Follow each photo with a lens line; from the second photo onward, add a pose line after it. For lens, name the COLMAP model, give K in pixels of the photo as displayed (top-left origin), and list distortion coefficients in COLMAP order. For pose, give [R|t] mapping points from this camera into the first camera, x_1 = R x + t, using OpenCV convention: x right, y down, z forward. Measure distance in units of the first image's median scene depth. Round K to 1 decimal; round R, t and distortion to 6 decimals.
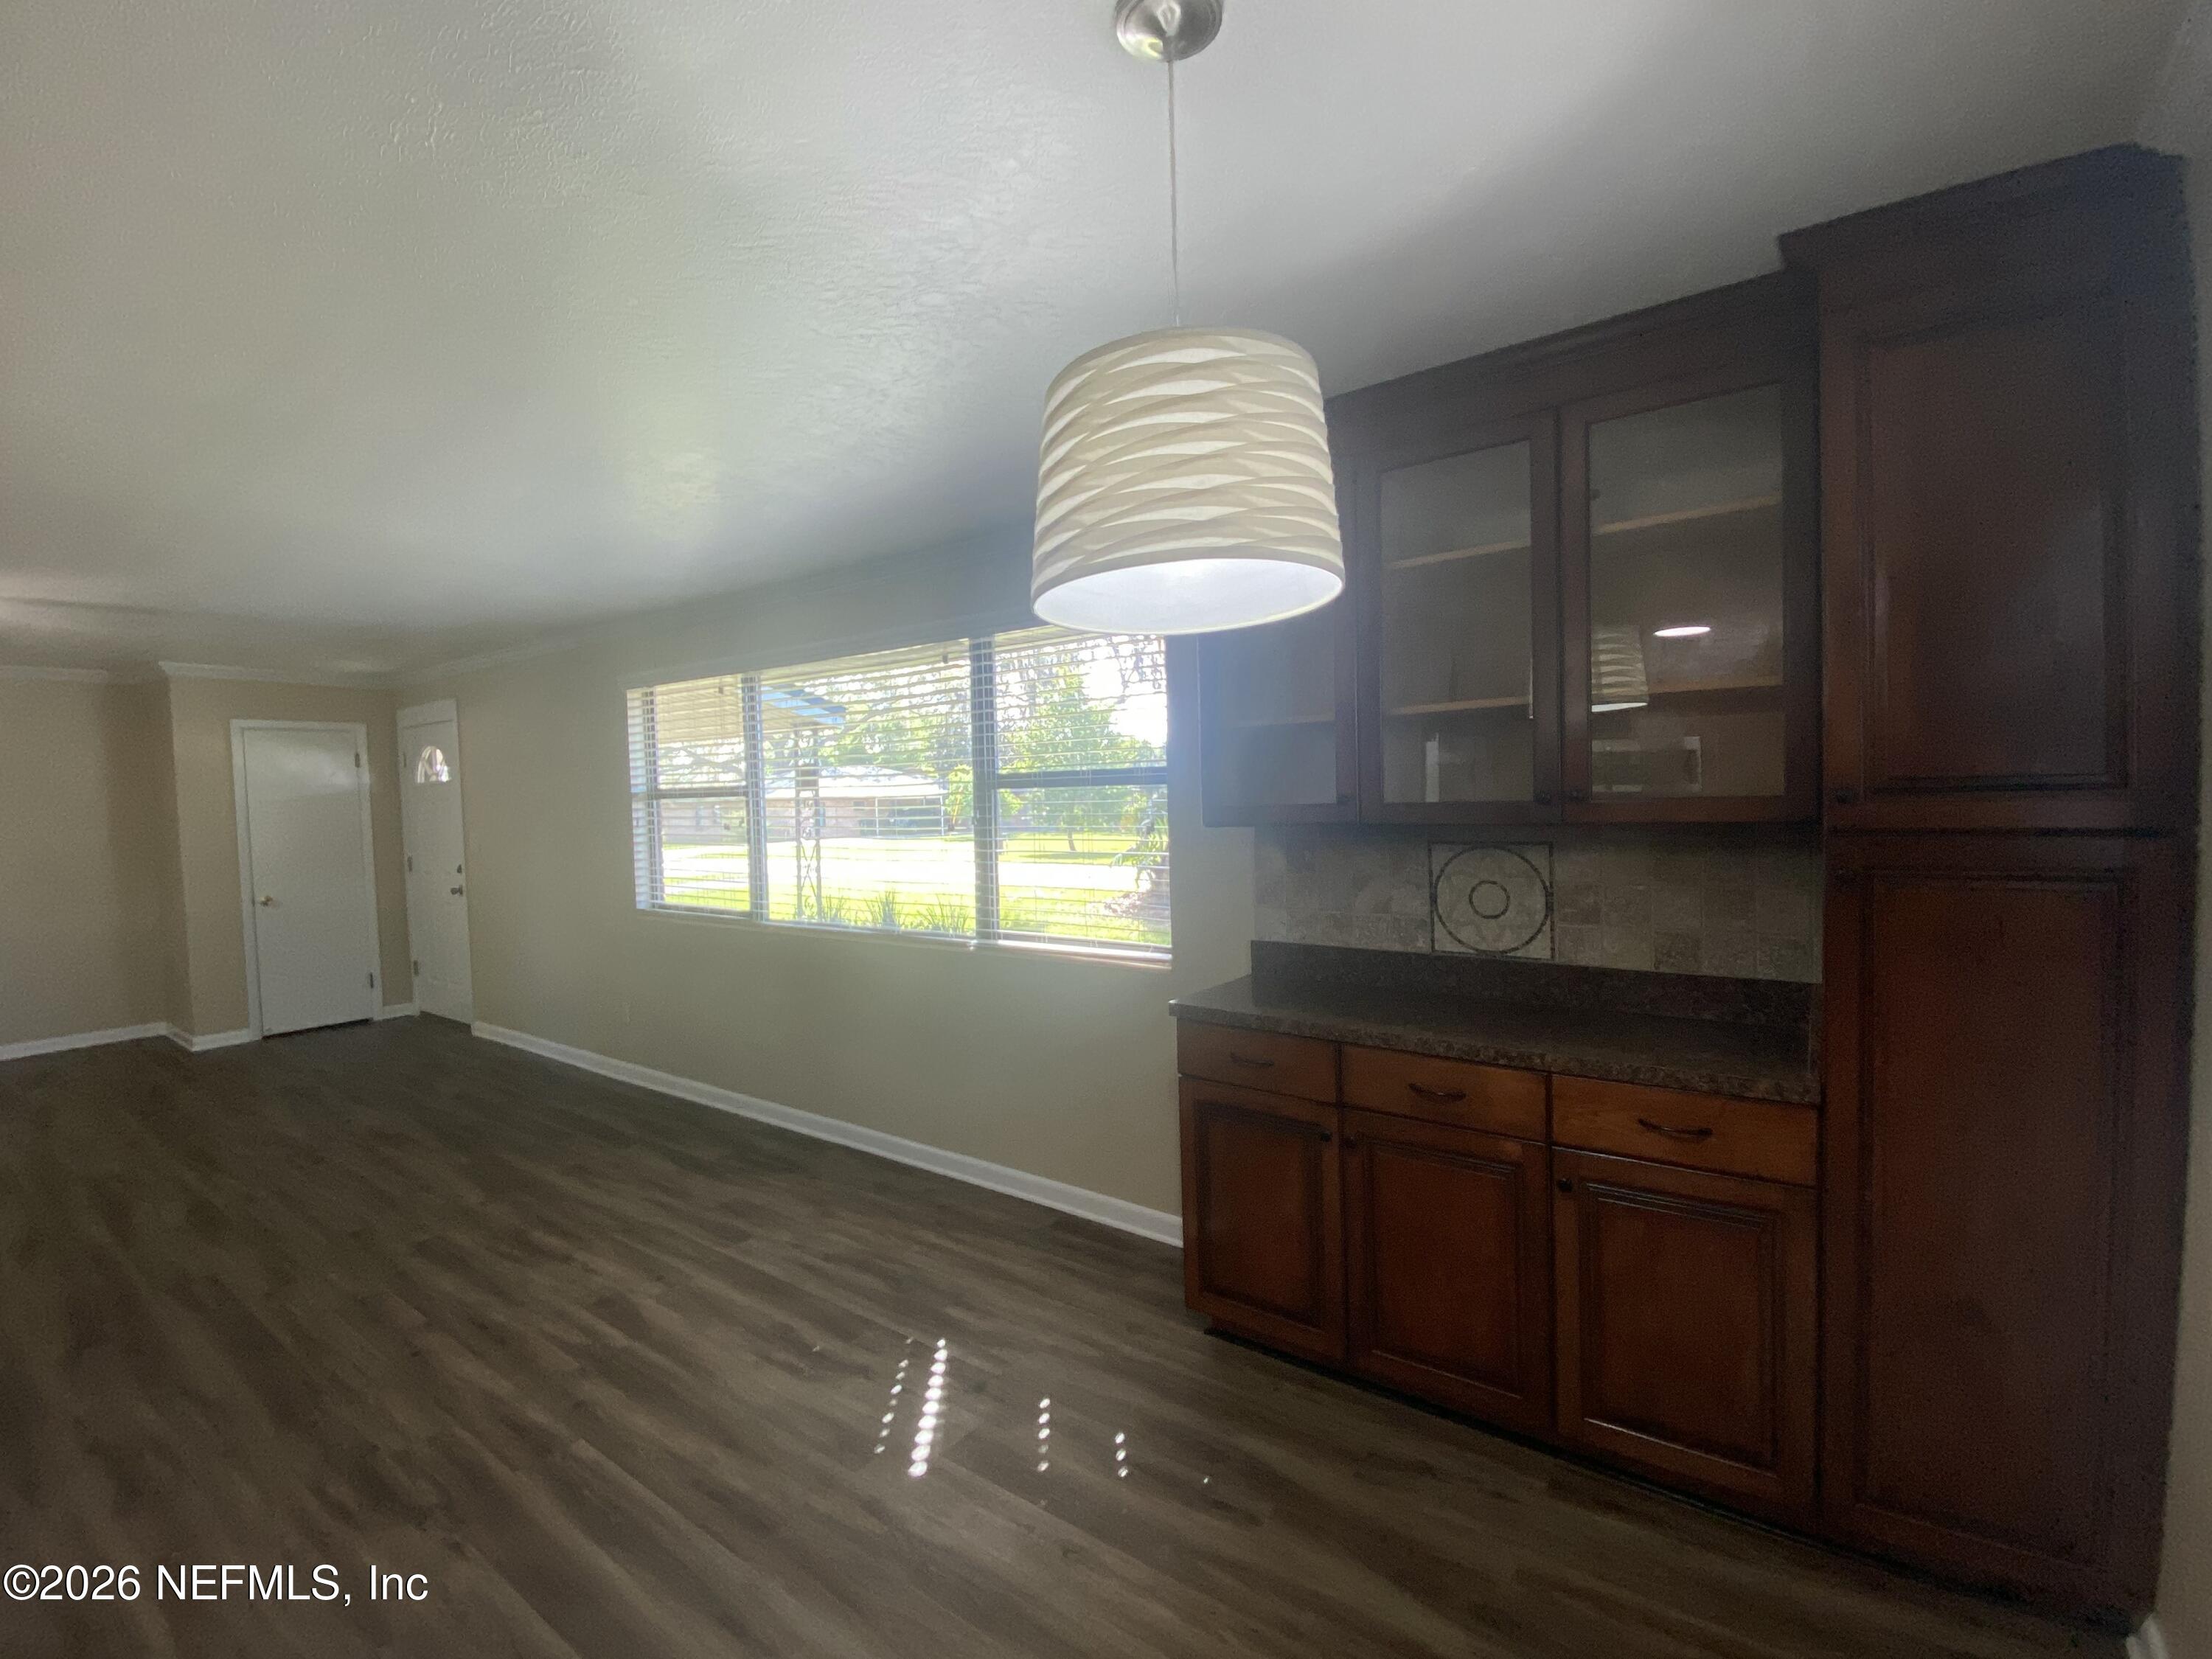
lens RADIAL K [[977.6, 0, 1106.0], [0, 977.6, 829.5], [0, 0, 1]] dist [0.021788, -0.020207]
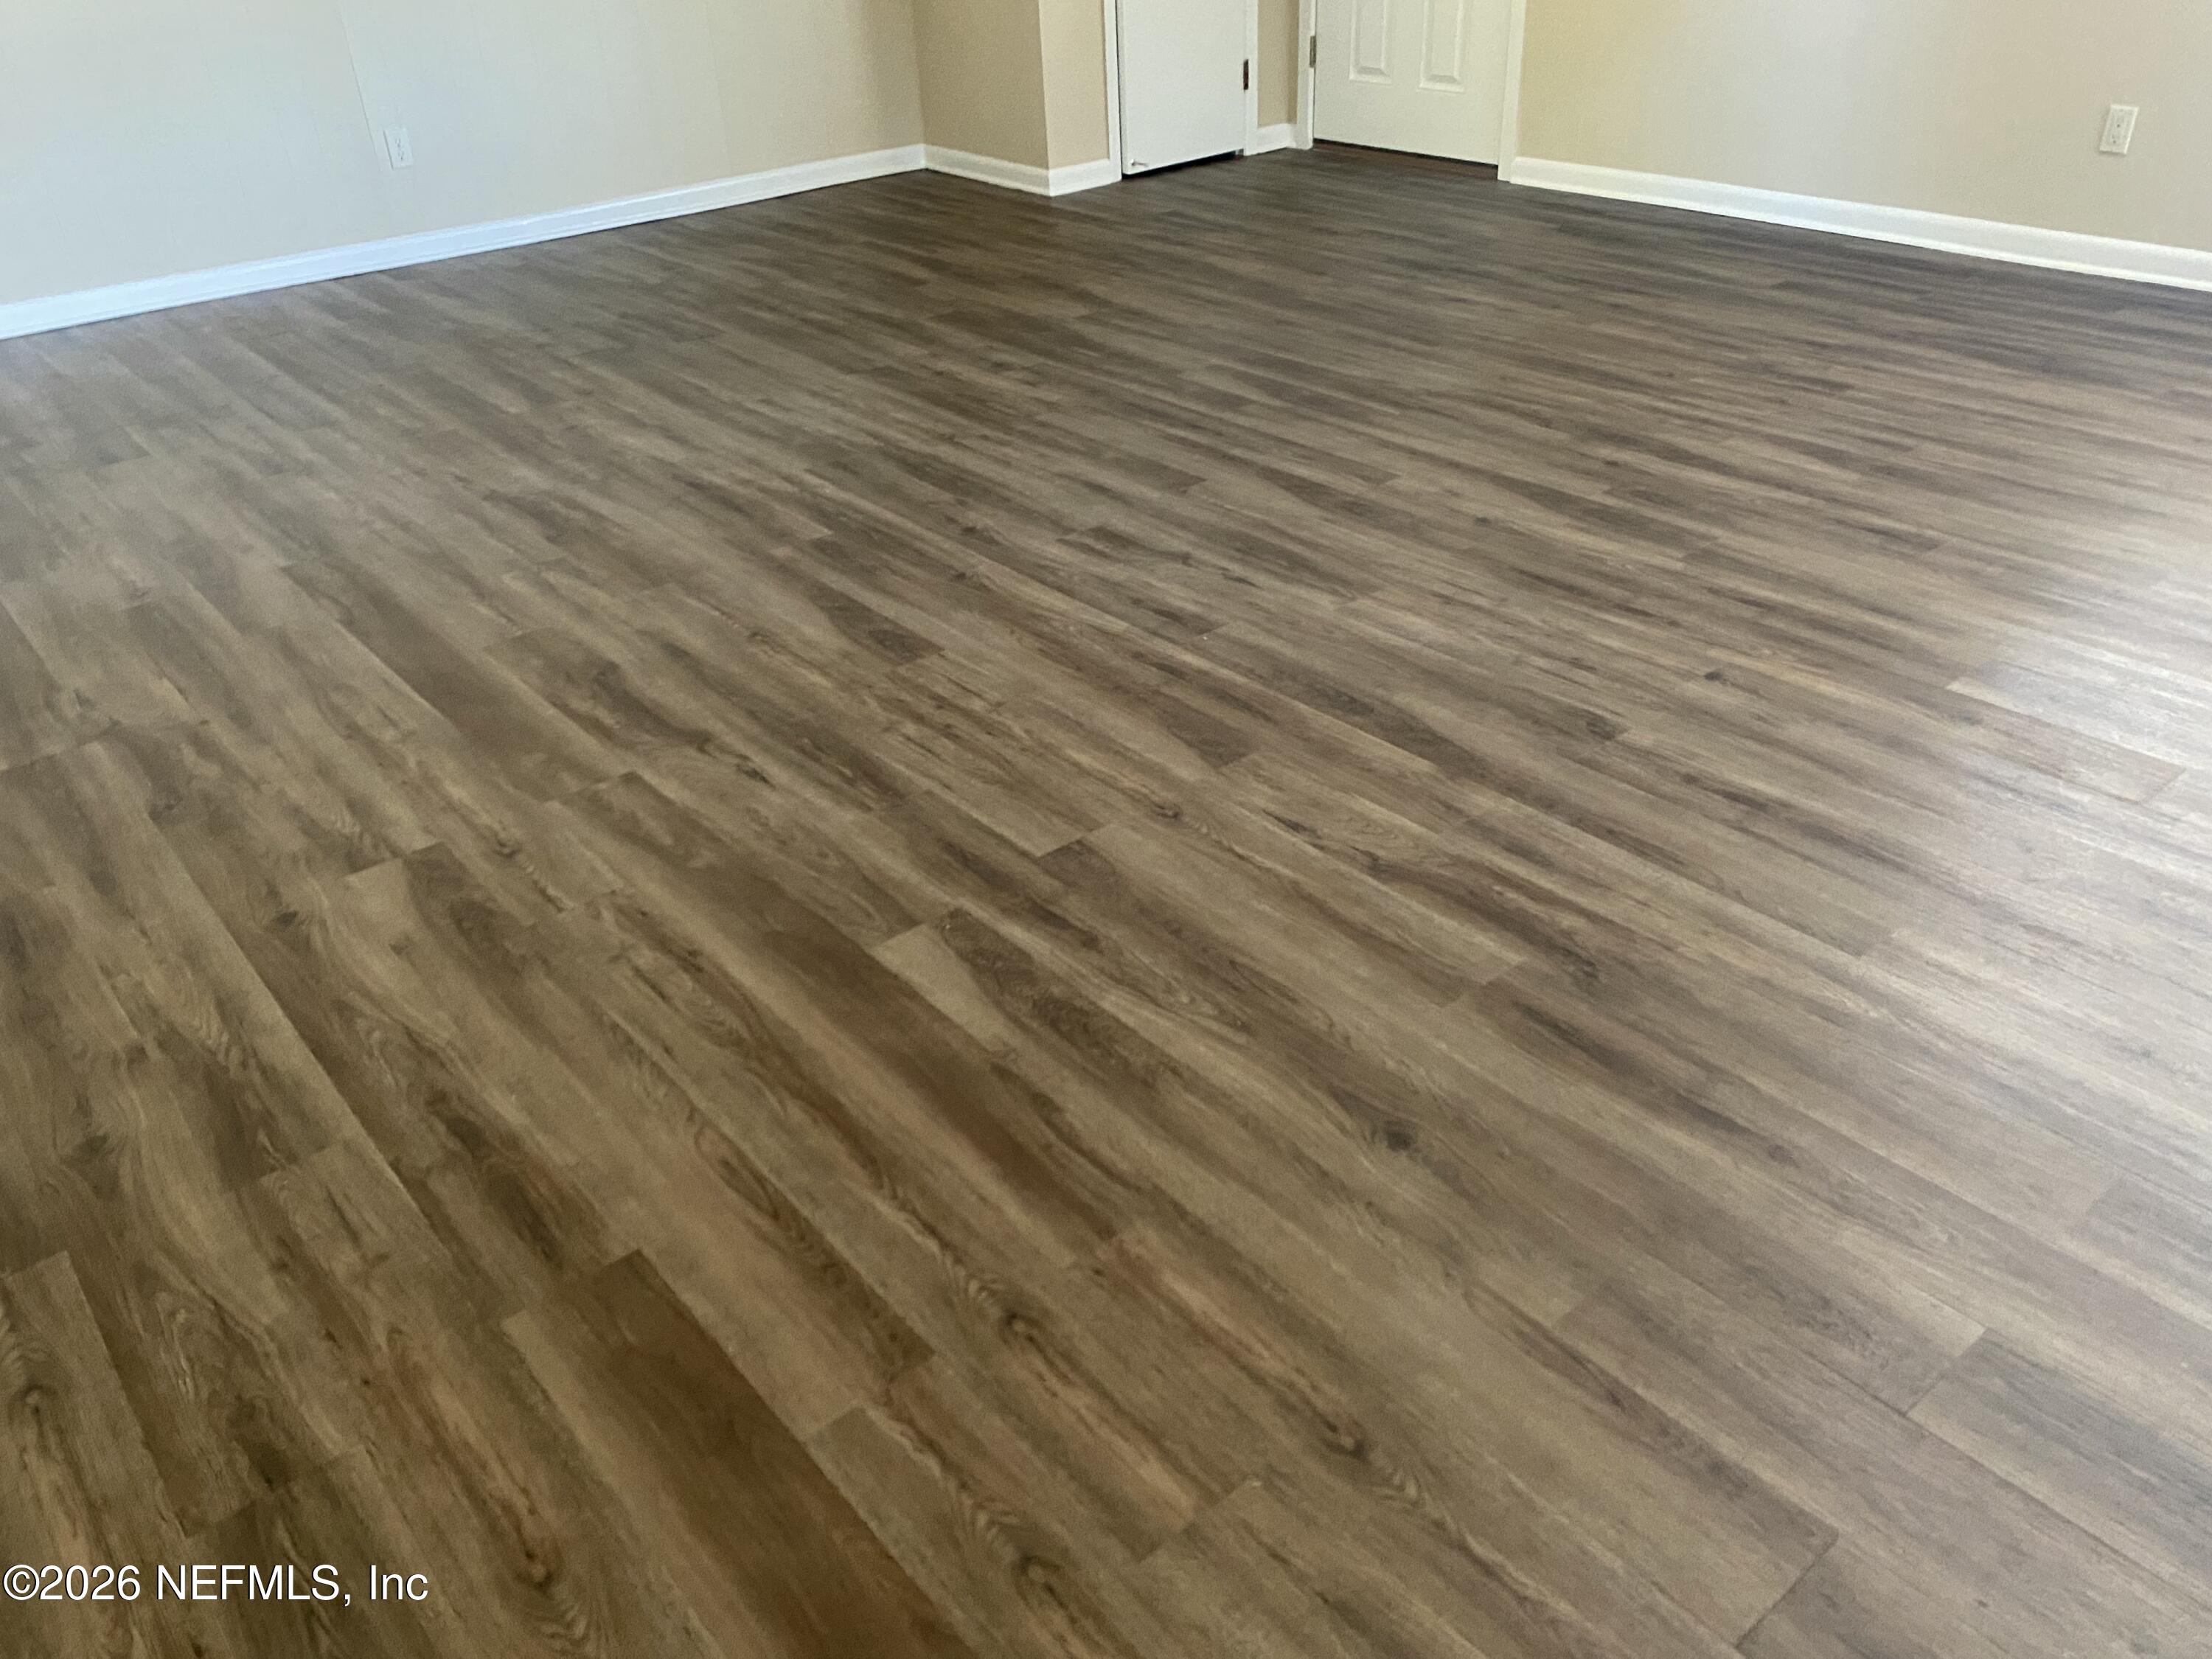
lens RADIAL K [[1685.4, 0, 1106.0], [0, 1685.4, 829.5], [0, 0, 1]] dist [0.048608, -0.004082]
pose [[0.970023, 0.117443, -0.212751, -1.347066], [0.004522, 0.866593, 0.498996, 0.112096], [0.242972, -0.484999, 0.840084, 0.013203]]
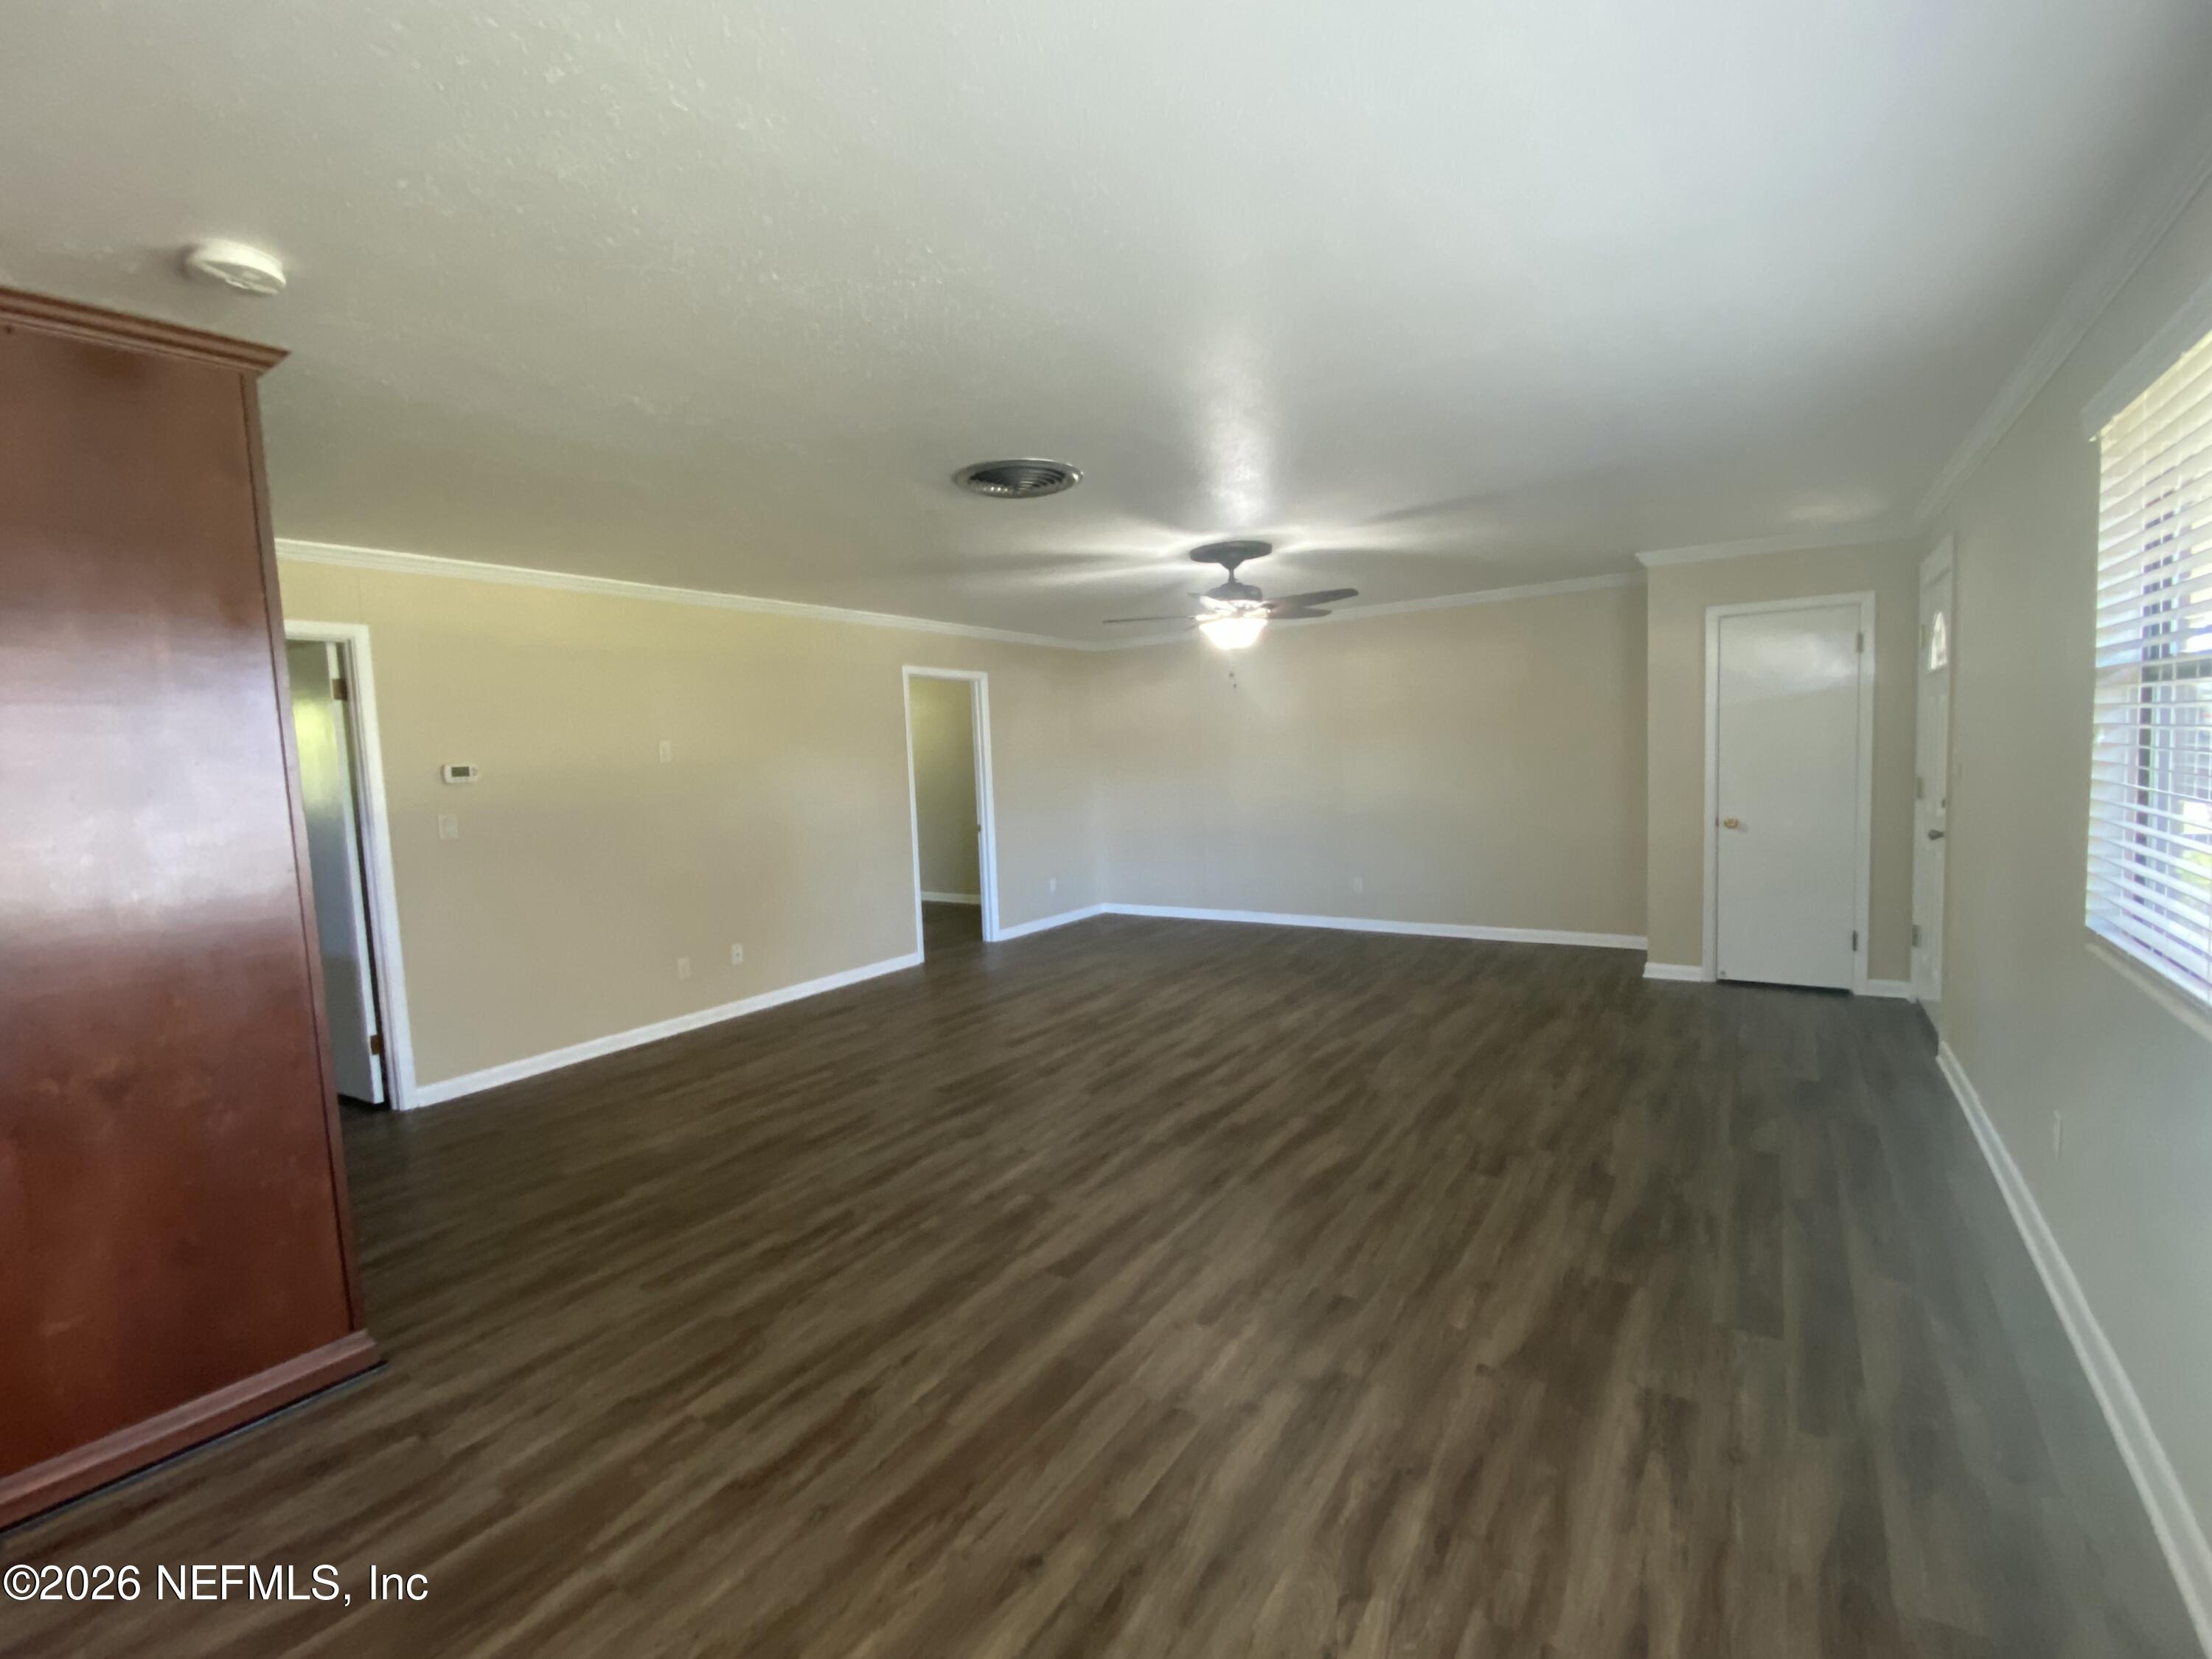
lens RADIAL K [[977.6, 0, 1106.0], [0, 977.6, 829.5], [0, 0, 1]] dist [0.021788, -0.020207]
pose [[0.043836, 0.102090, -0.993809, -0.090615], [0.003513, 0.994743, 0.102341, -0.020226], [0.999033, -0.007977, 0.043247, 0.936336]]
